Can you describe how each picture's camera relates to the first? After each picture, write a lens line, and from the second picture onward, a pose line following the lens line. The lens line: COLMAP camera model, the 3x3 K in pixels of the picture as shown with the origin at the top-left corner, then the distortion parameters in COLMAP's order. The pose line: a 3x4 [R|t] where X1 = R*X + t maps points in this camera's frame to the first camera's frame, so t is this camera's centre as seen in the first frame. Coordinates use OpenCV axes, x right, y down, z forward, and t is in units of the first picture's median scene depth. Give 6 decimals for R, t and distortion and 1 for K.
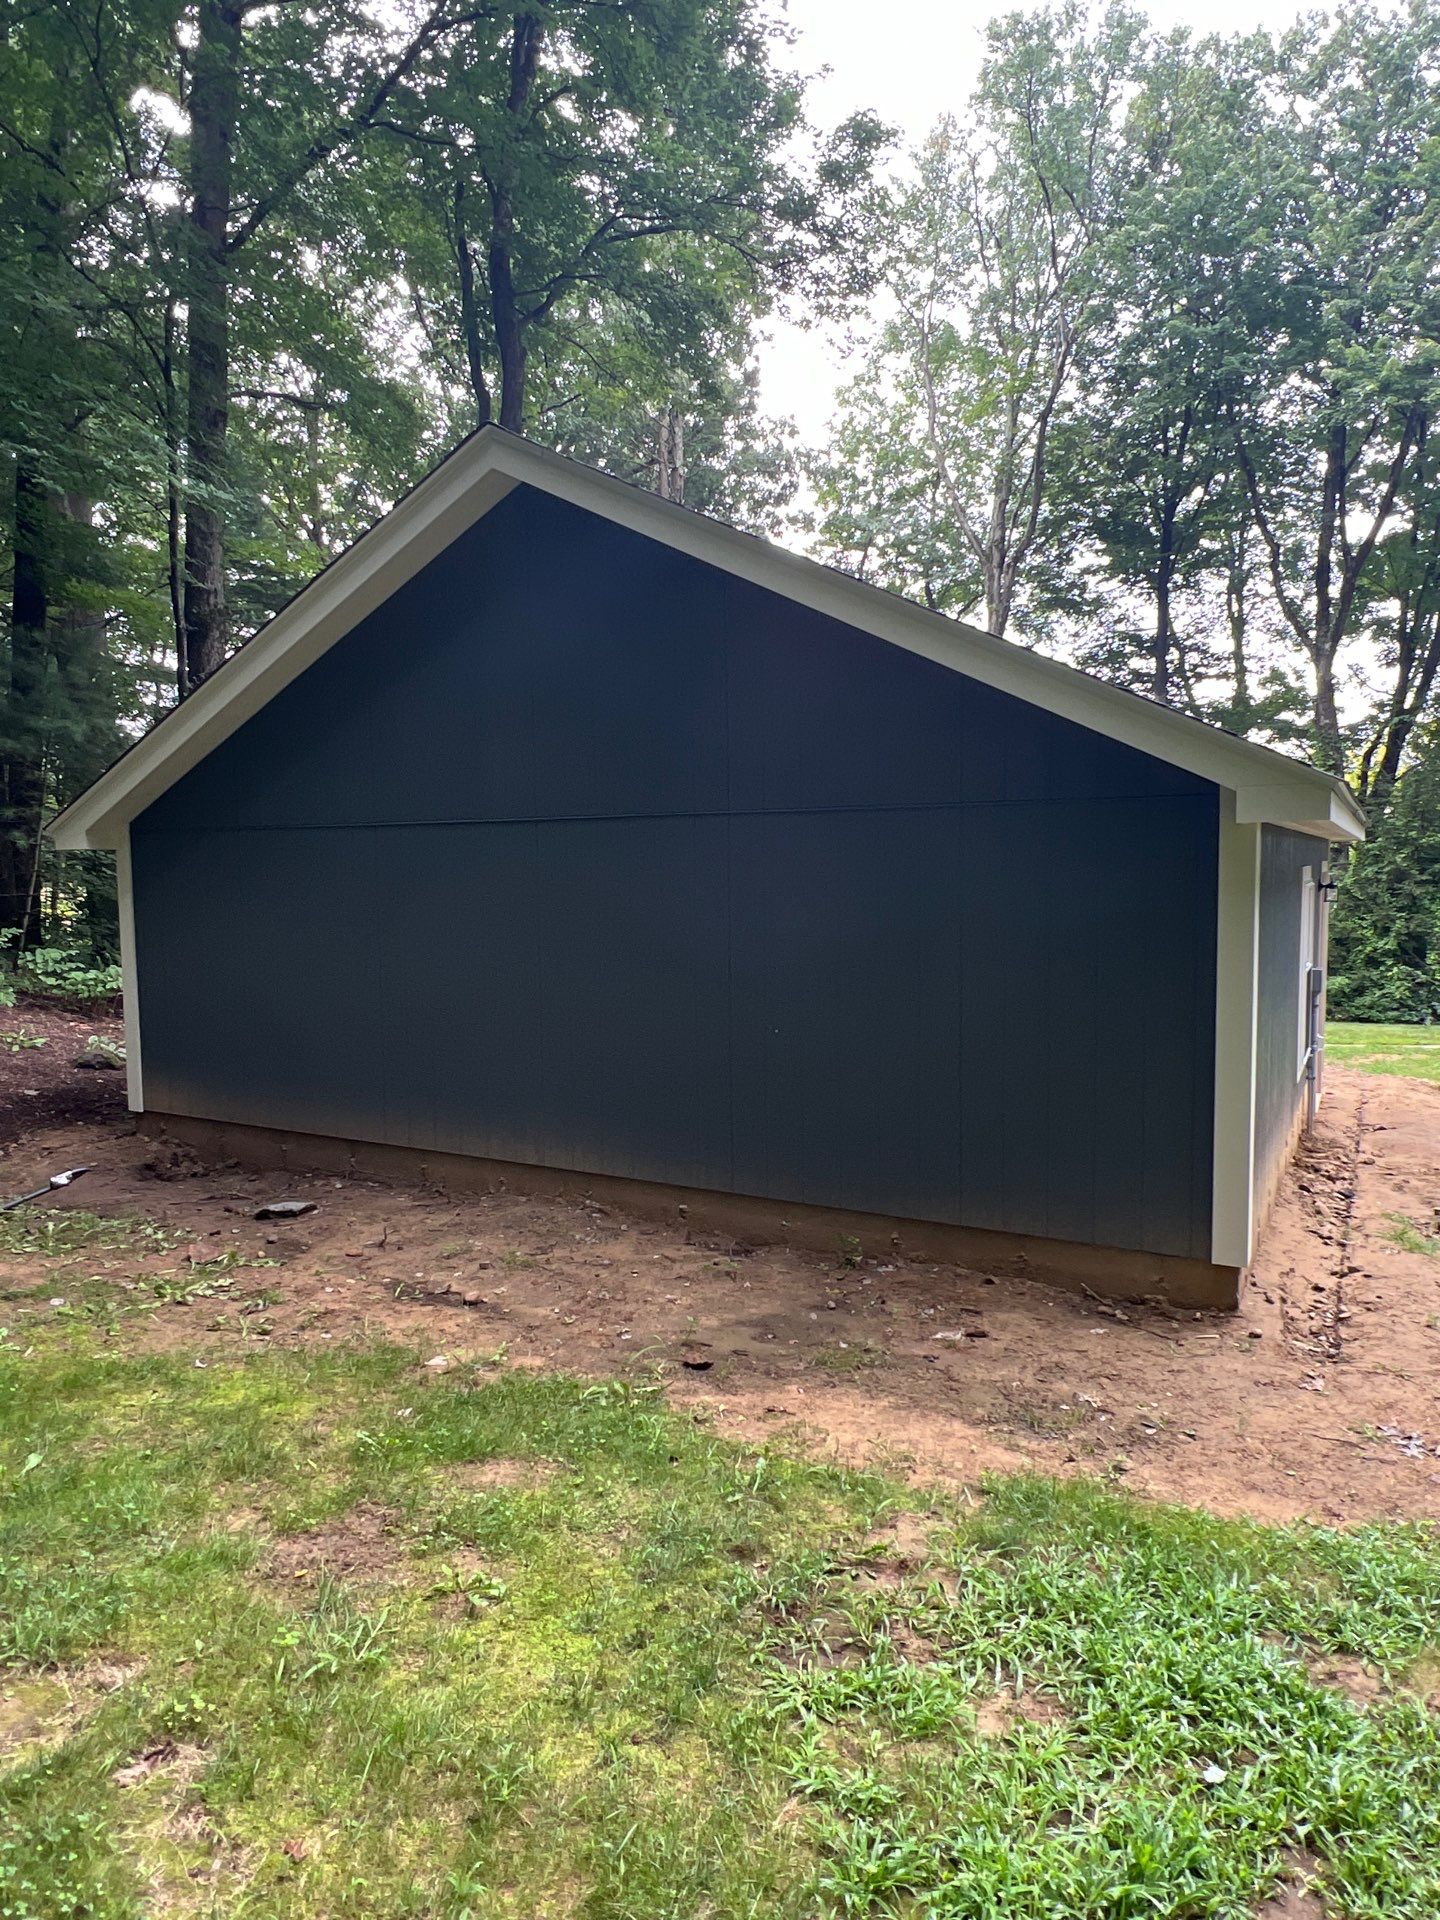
lens RADIAL K [[1220.7, 0, 720.0], [0, 1220.7, 960.0], [0, 0, 1]] dist [-0.000040, -0.002269]
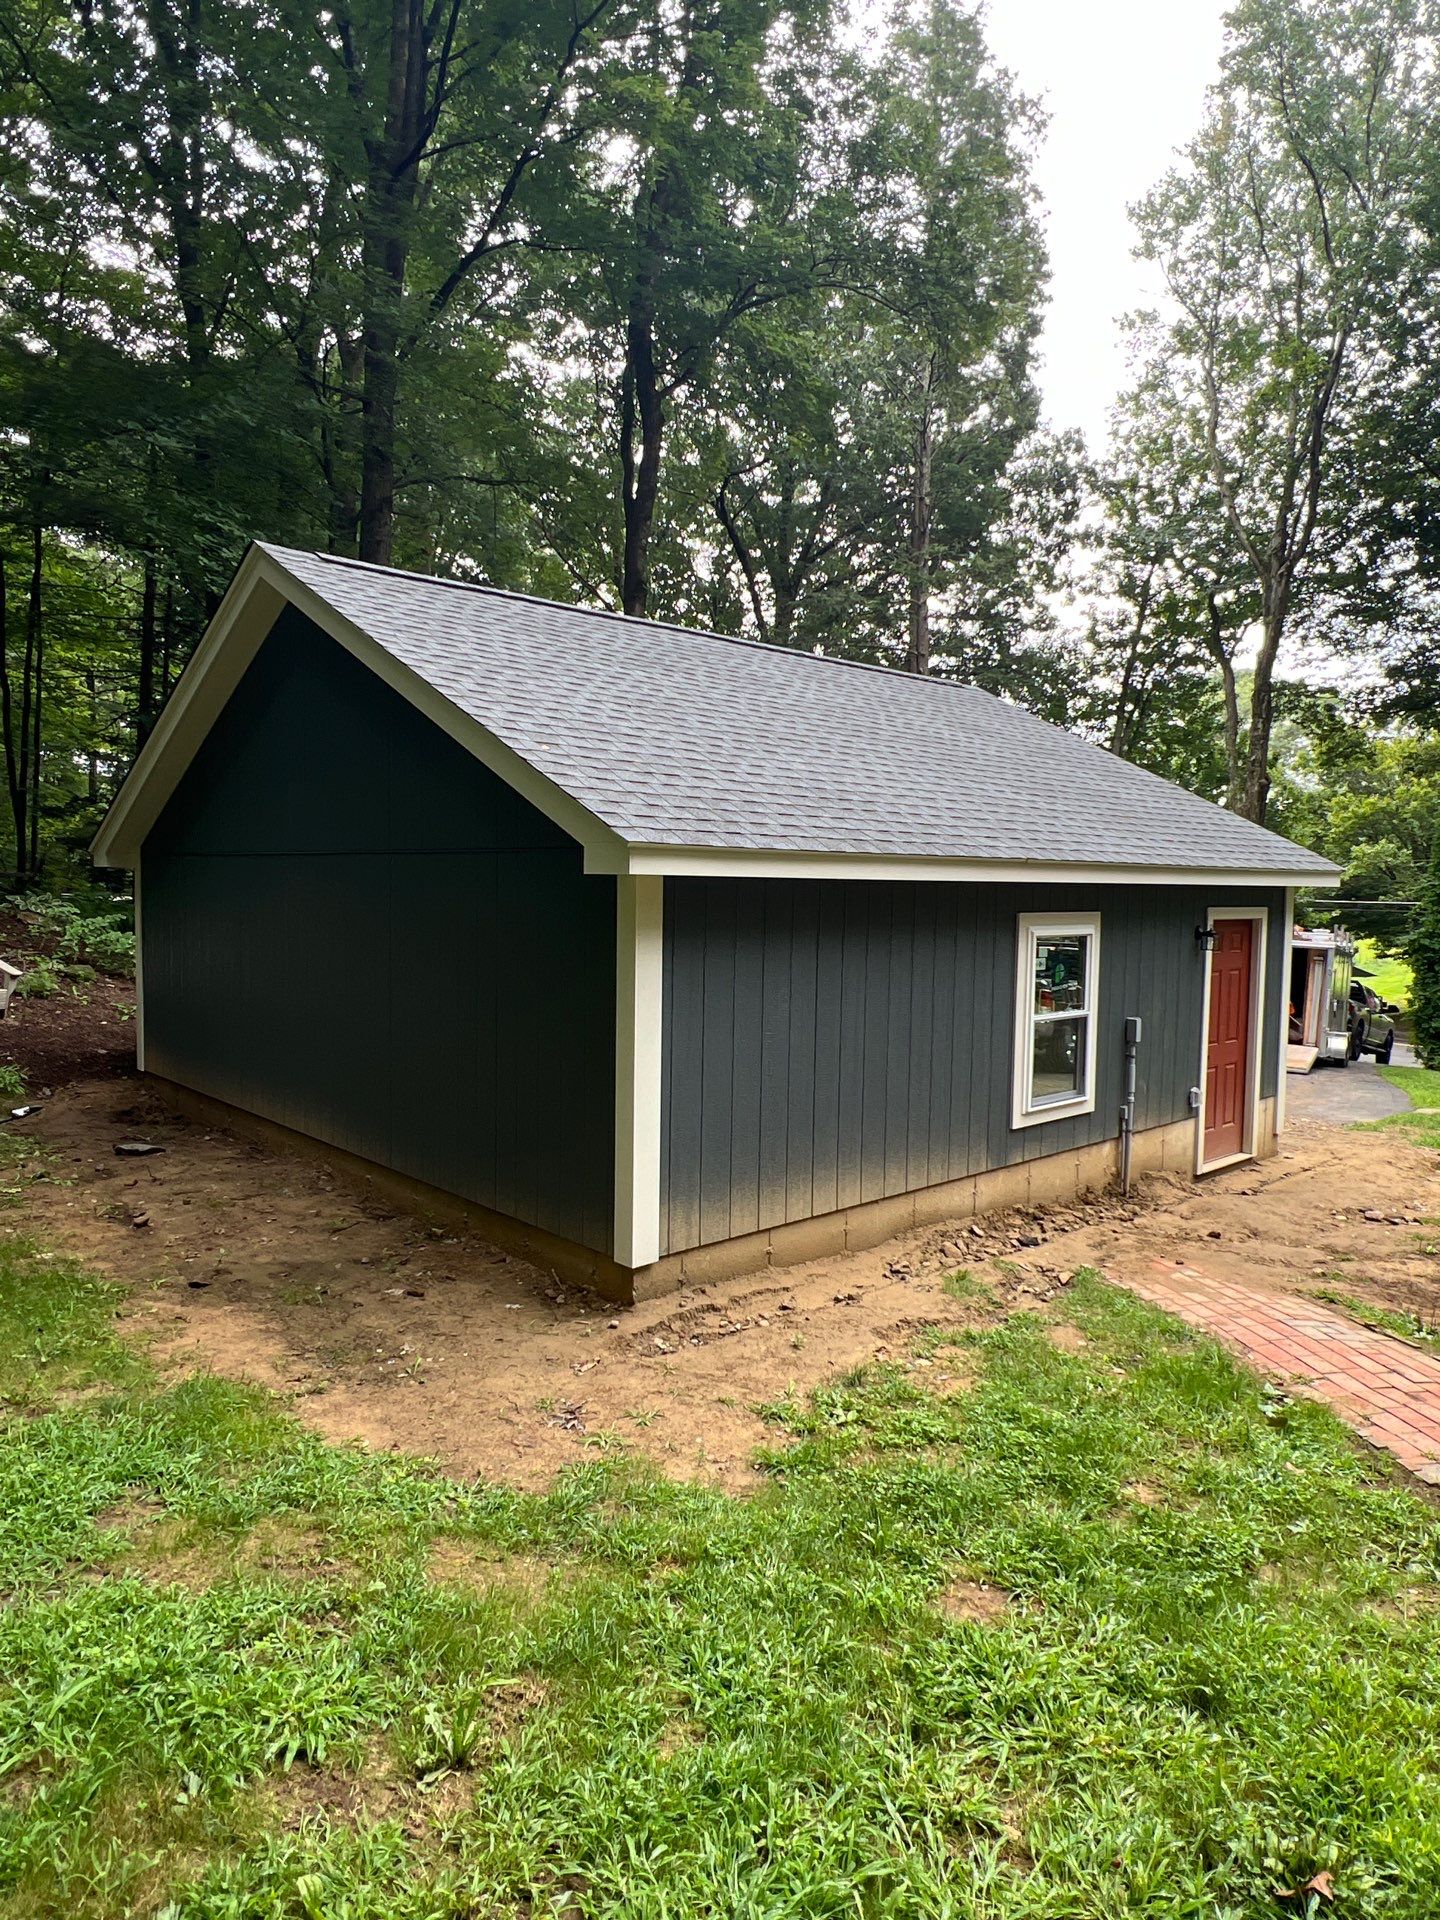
lens RADIAL K [[1220.7, 0, 720.0], [0, 1220.7, 960.0], [0, 0, 1]] dist [-0.000040, -0.002269]
pose [[0.942185, 0.044901, -0.332071, 0.139343], [-0.049378, 0.998767, -0.005053, -0.004641], [0.331435, 0.021158, 0.943241, -0.005908]]
